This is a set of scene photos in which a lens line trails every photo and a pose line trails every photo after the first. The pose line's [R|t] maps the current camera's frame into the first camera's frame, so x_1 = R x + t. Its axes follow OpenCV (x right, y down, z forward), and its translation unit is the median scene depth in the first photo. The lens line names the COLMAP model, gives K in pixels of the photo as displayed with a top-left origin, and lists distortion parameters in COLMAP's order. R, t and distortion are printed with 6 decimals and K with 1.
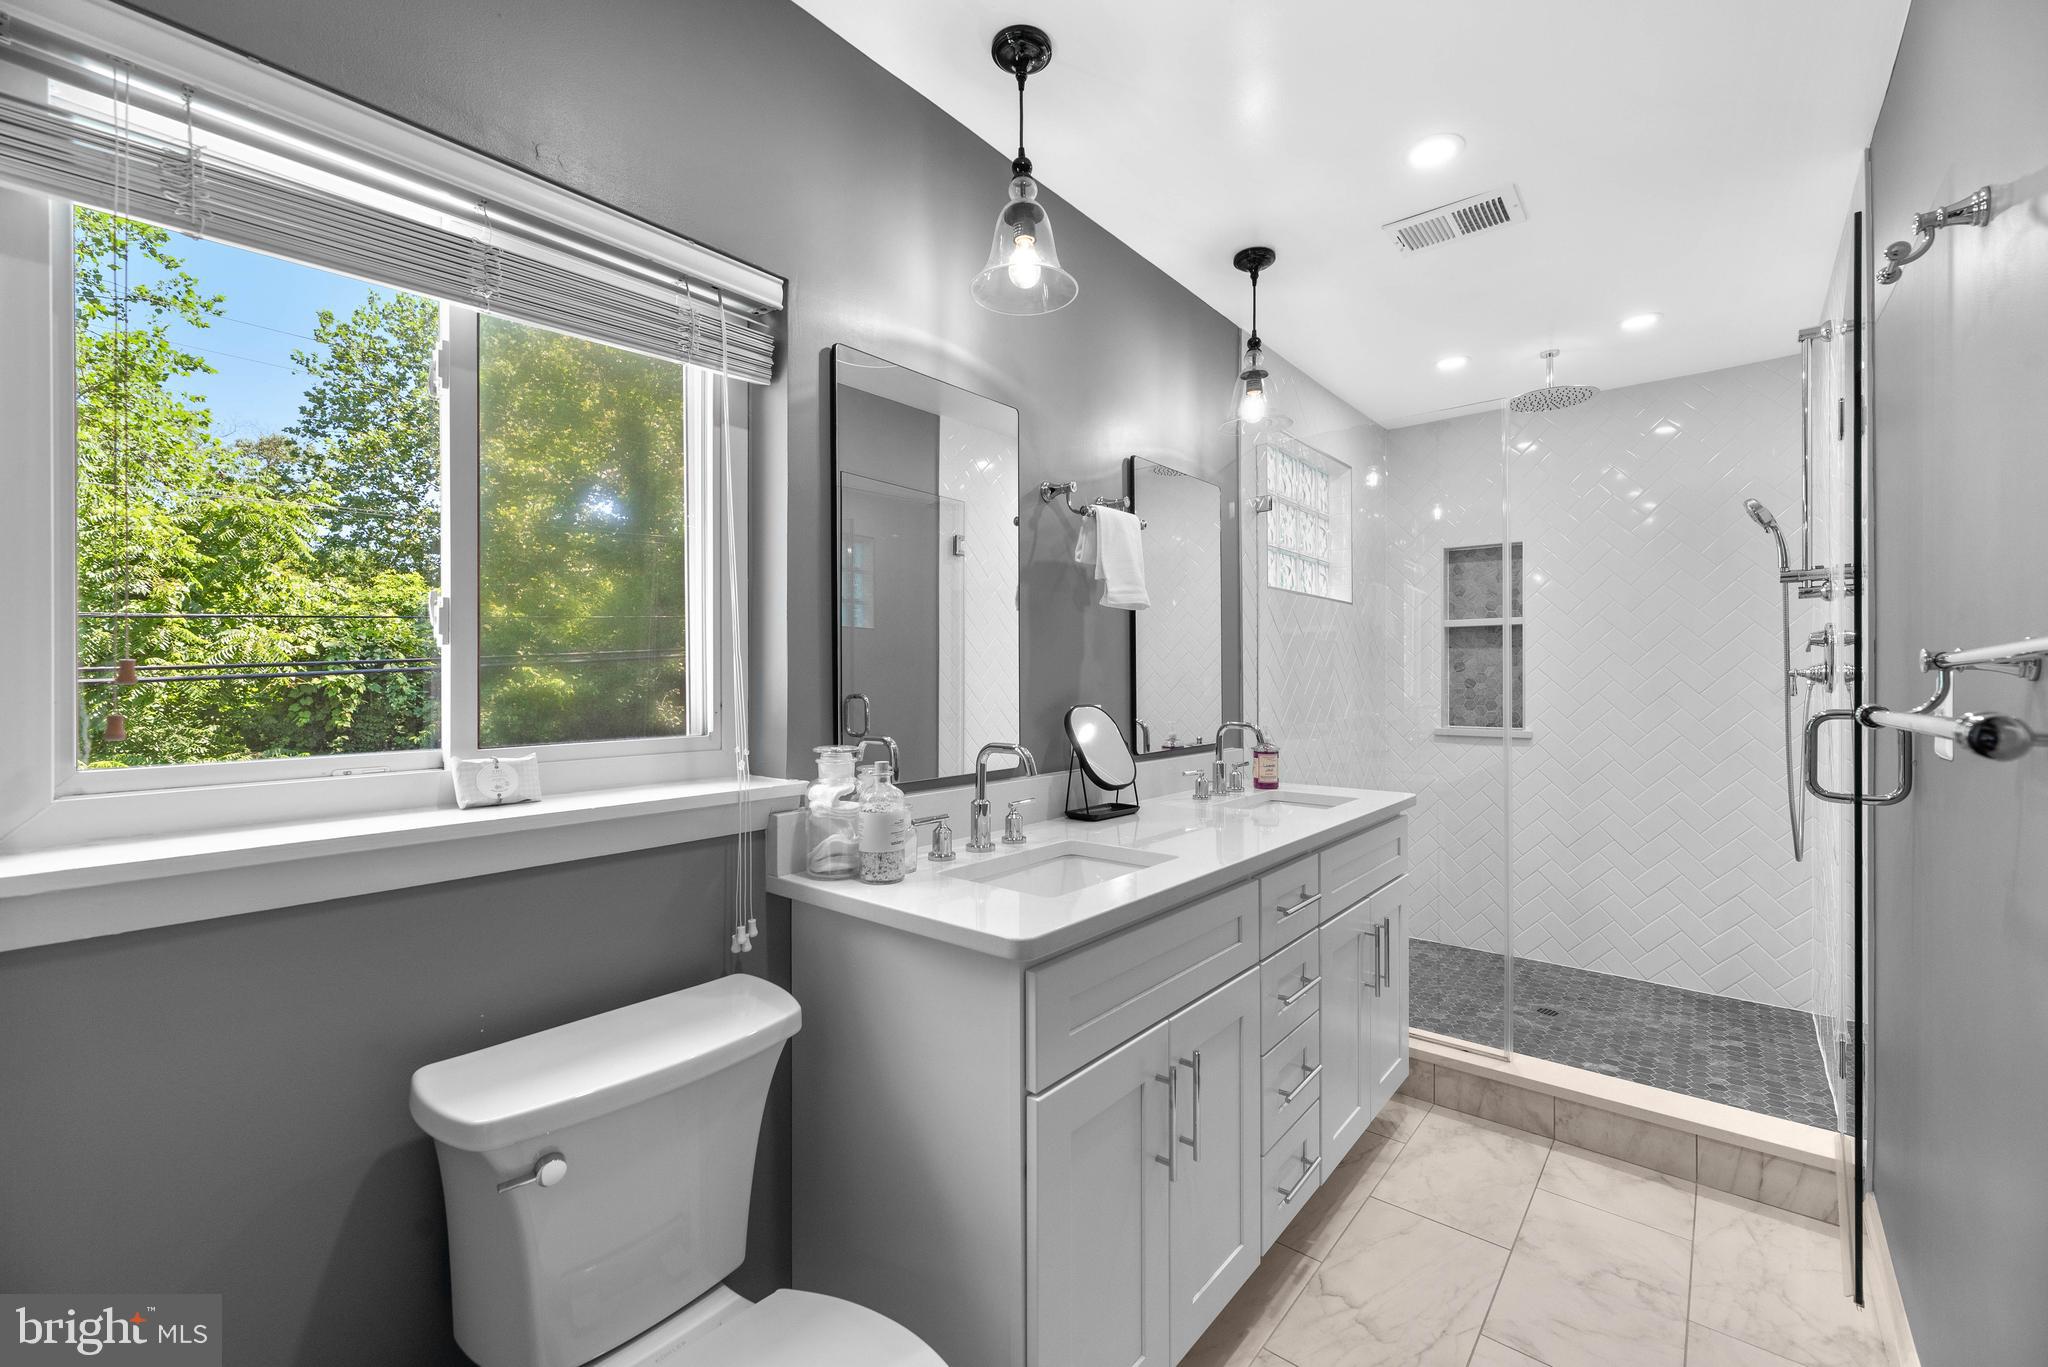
lens RADIAL K [[833.0, 0, 1038.4], [0, 833.0, 676.6], [0, 0, 1]] dist [0.000962, 0.000220]
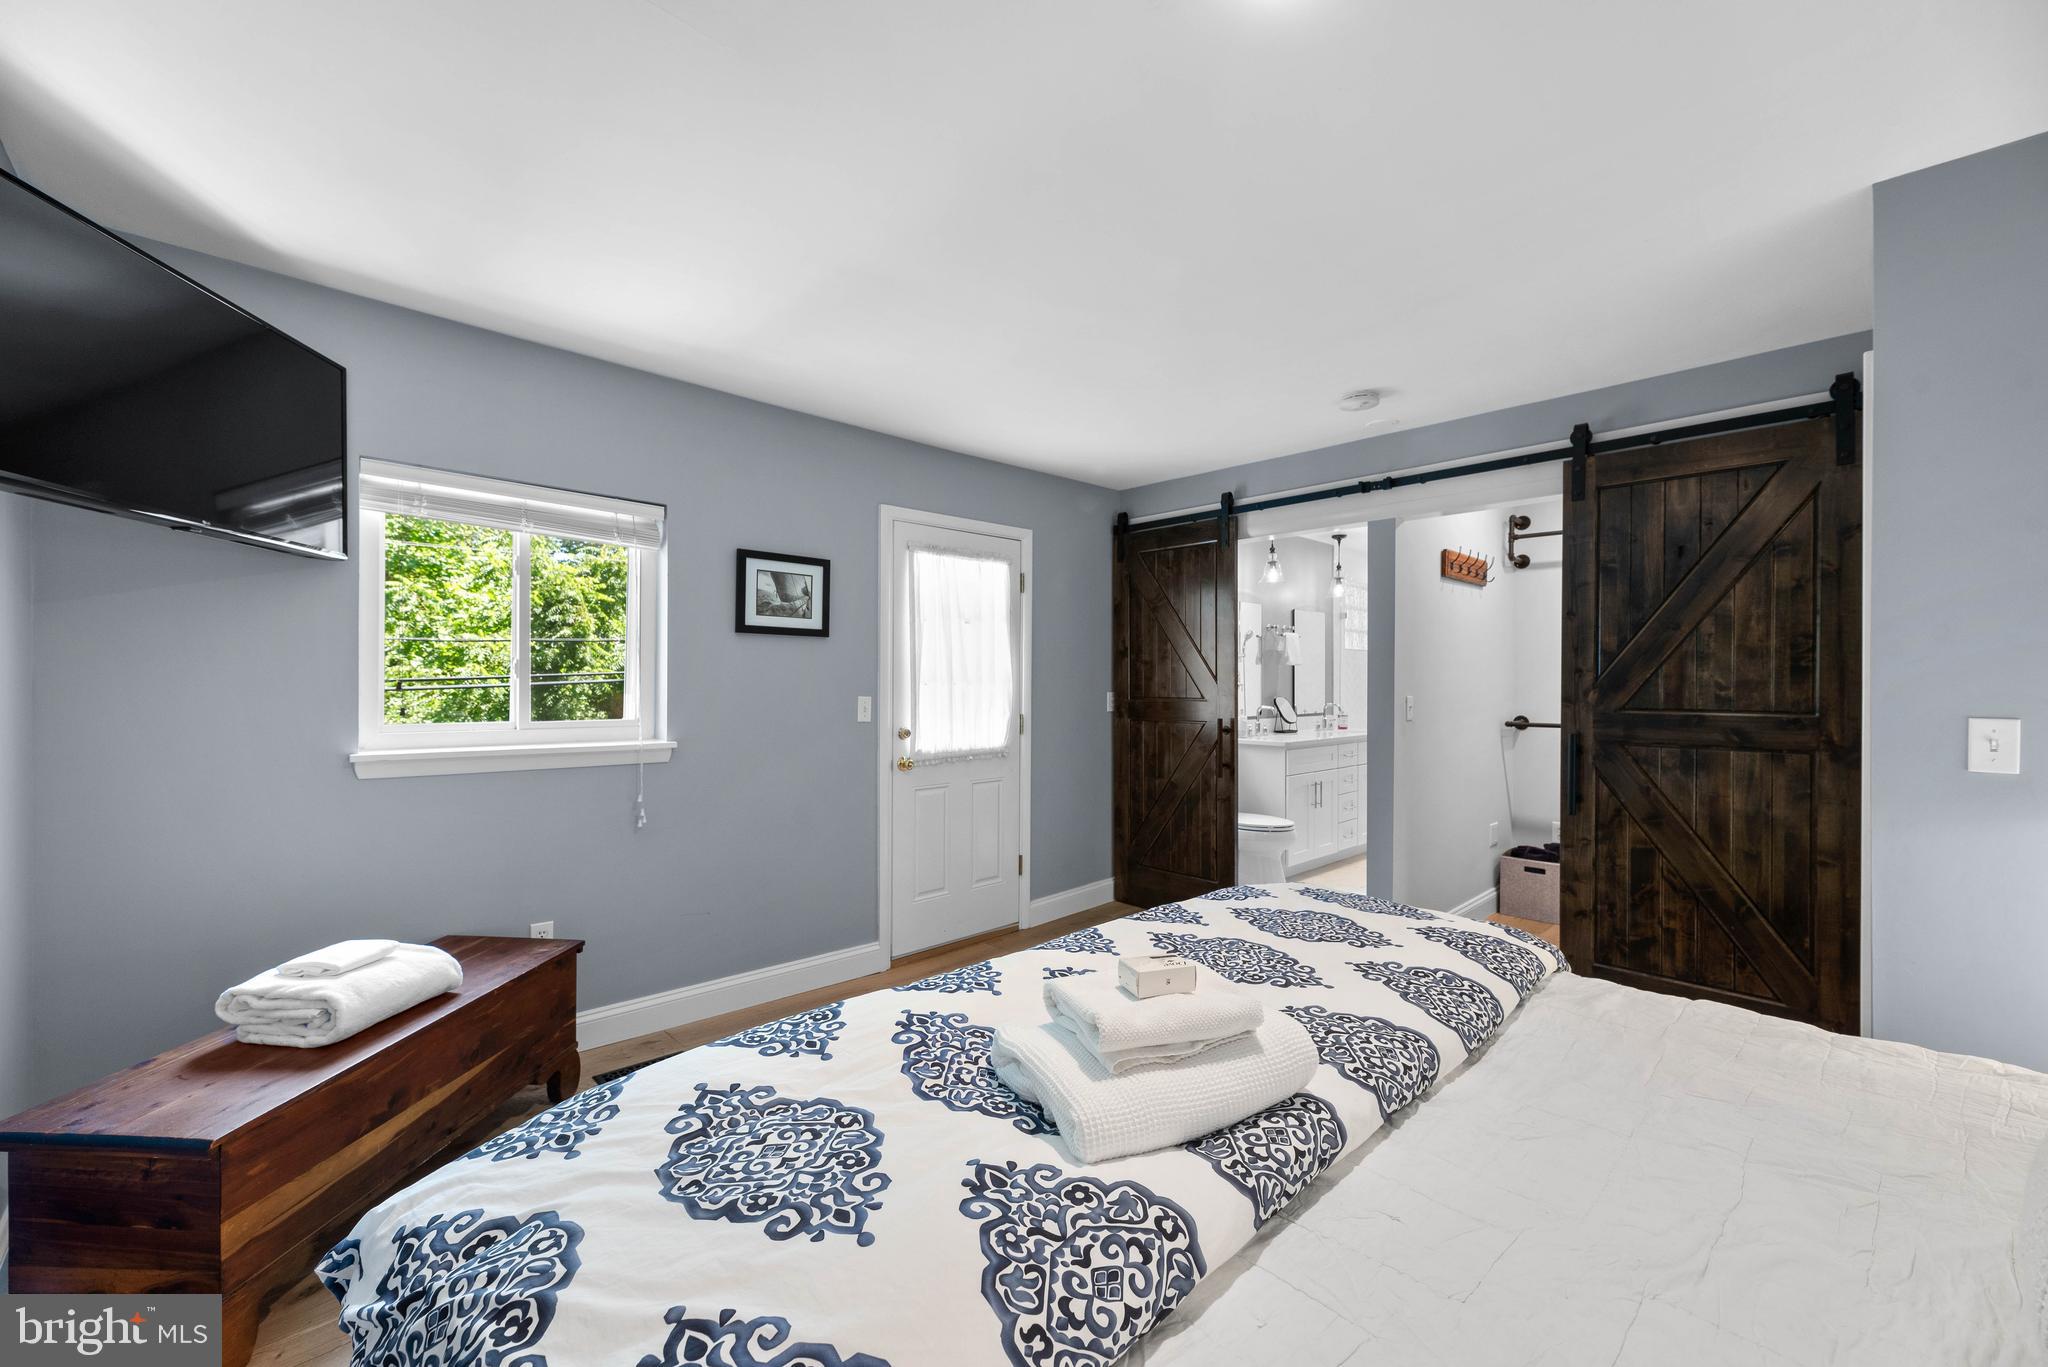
lens RADIAL K [[833.0, 0, 1022.2], [0, 833.0, 682.0], [0, 0, 1]] dist [0.000962, 0.000220]
pose [[0.992149, 0.005523, -0.124942, -0.304640], [-0.004873, 0.999973, 0.005502, -0.019974], [0.124969, -0.004850, 0.992149, -1.307716]]
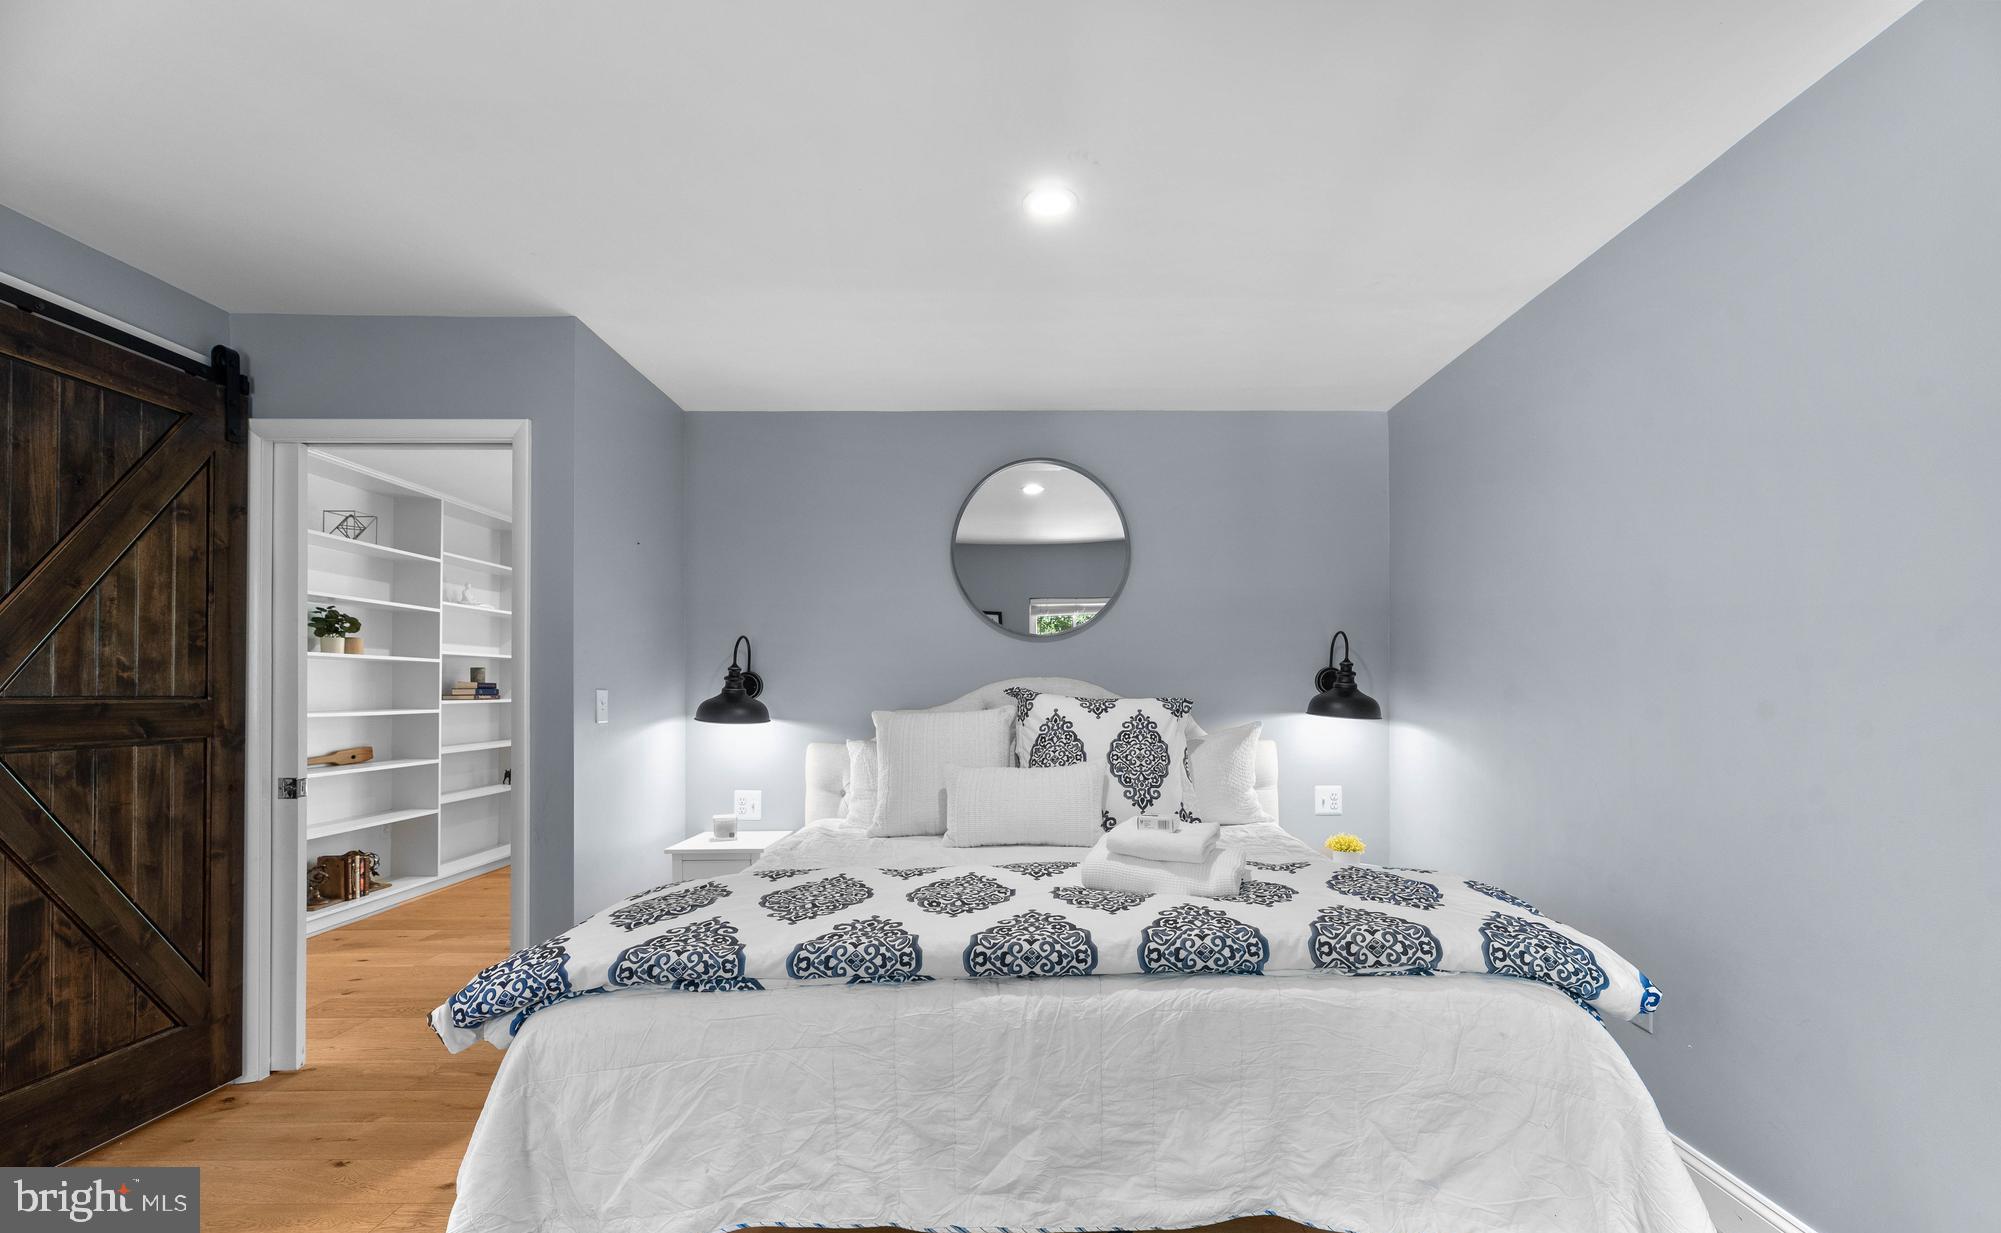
lens RADIAL K [[807.3, 0, 1044.2], [0, 807.3, 688.1], [0, 0, 1]] dist [0.000364, -0.000462]
pose [[-0.655981, 0.006434, 0.754750, -0.703193], [-0.002656, 0.999938, -0.010832, 0.009916], [-0.754772, -0.009110, -0.655924, -0.472279]]
